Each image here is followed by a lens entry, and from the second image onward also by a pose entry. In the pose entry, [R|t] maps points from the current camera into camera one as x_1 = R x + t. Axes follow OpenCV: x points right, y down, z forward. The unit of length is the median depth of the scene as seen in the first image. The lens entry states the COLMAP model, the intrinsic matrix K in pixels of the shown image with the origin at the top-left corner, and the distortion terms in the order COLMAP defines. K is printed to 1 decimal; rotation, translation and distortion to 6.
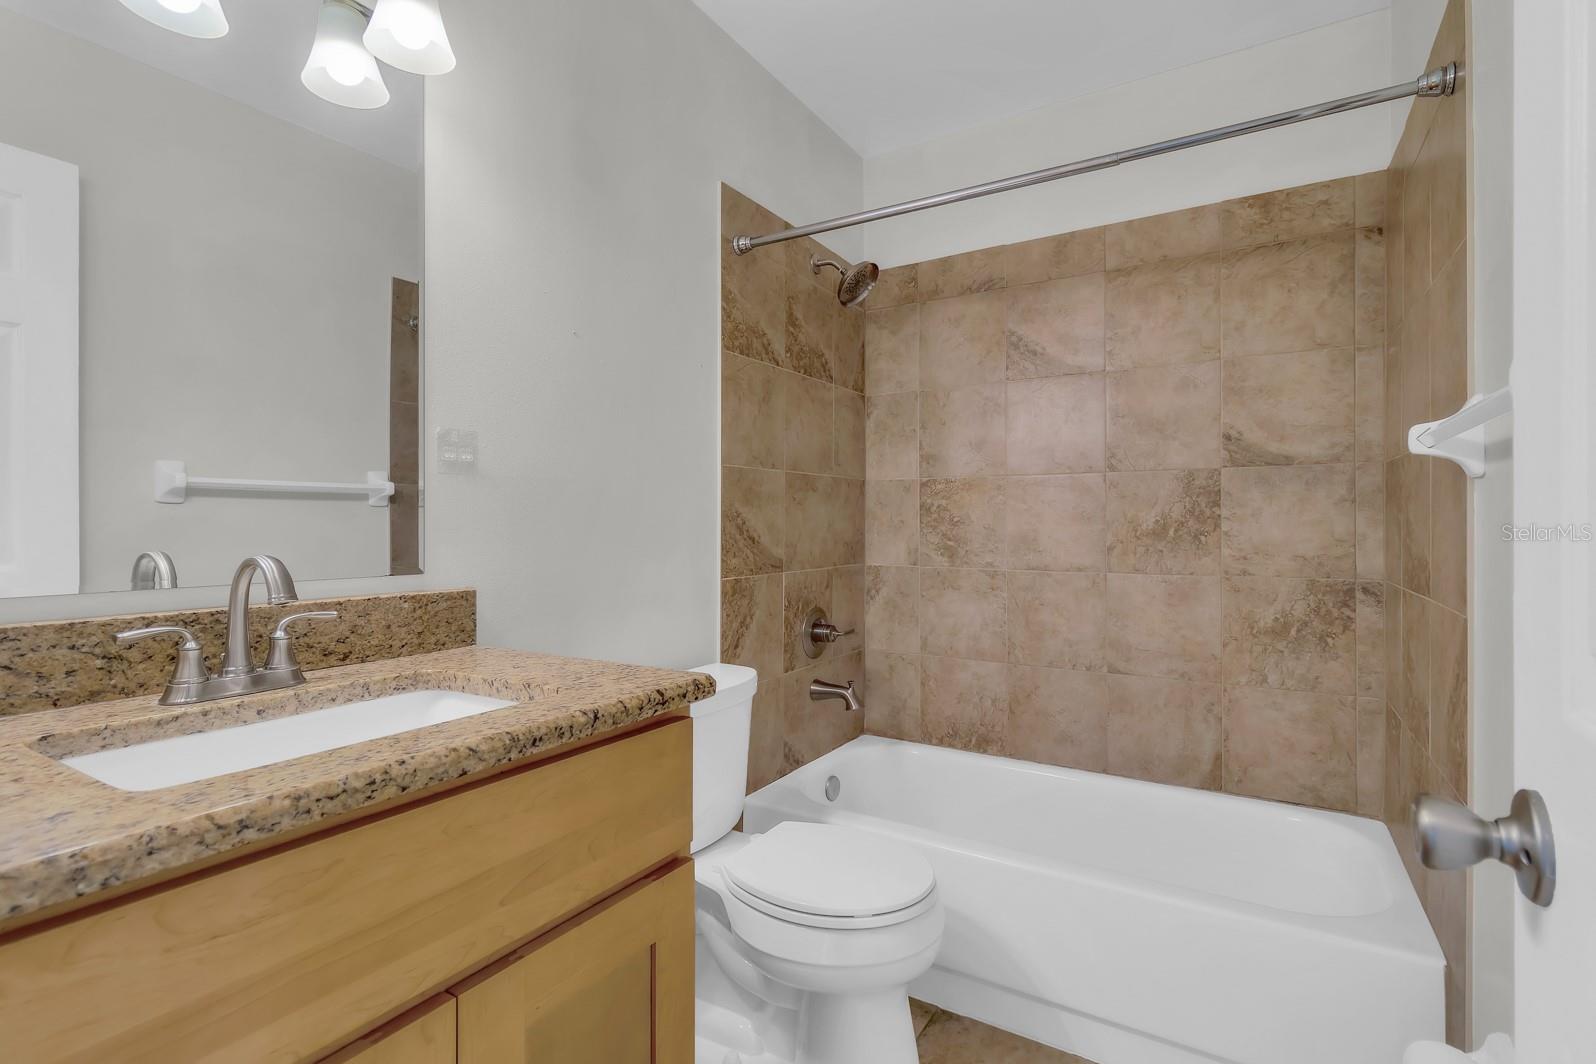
lens RADIAL K [[764.8, 0, 793.0], [0, 764.8, 524.7], [0, 0, 1]] dist [0.010919, 0.000587]
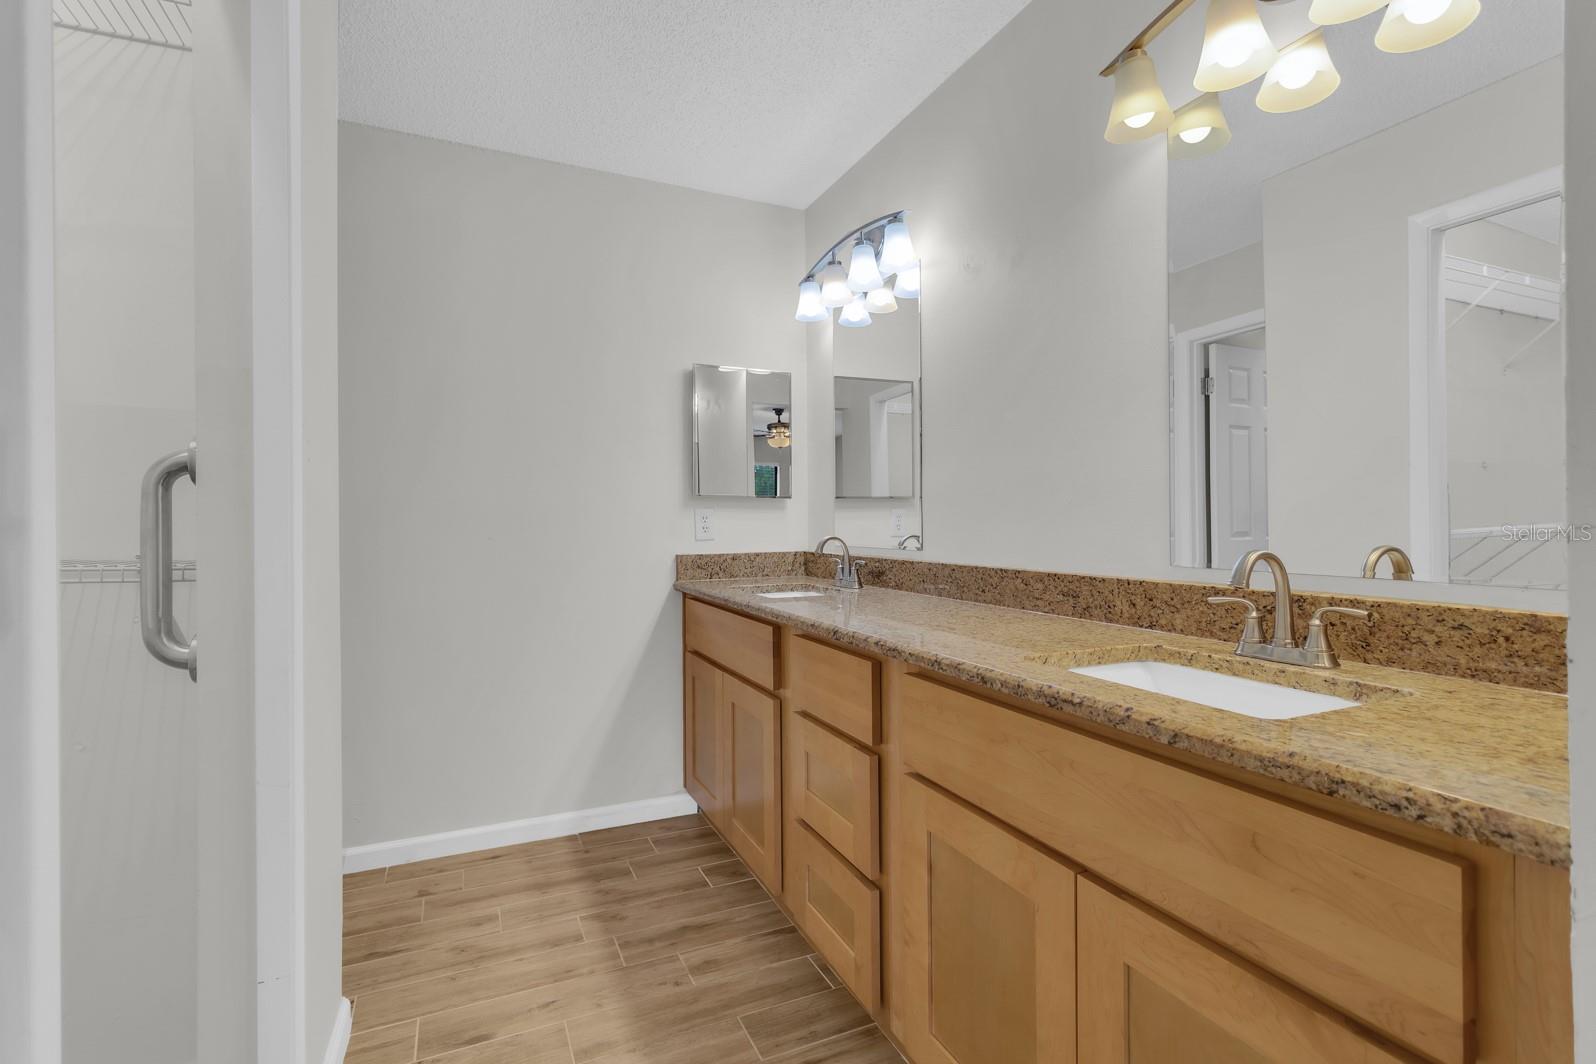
lens RADIAL K [[764.8, 0, 795.9], [0, 764.8, 522.5], [0, 0, 1]] dist [0.010919, 0.000587]
pose [[-0.576752, 0.000139, -0.816920, 0.325104], [0.001523, 0.999998, -0.000905, -0.001479], [0.816918, -0.001766, -0.576751, 0.470450]]
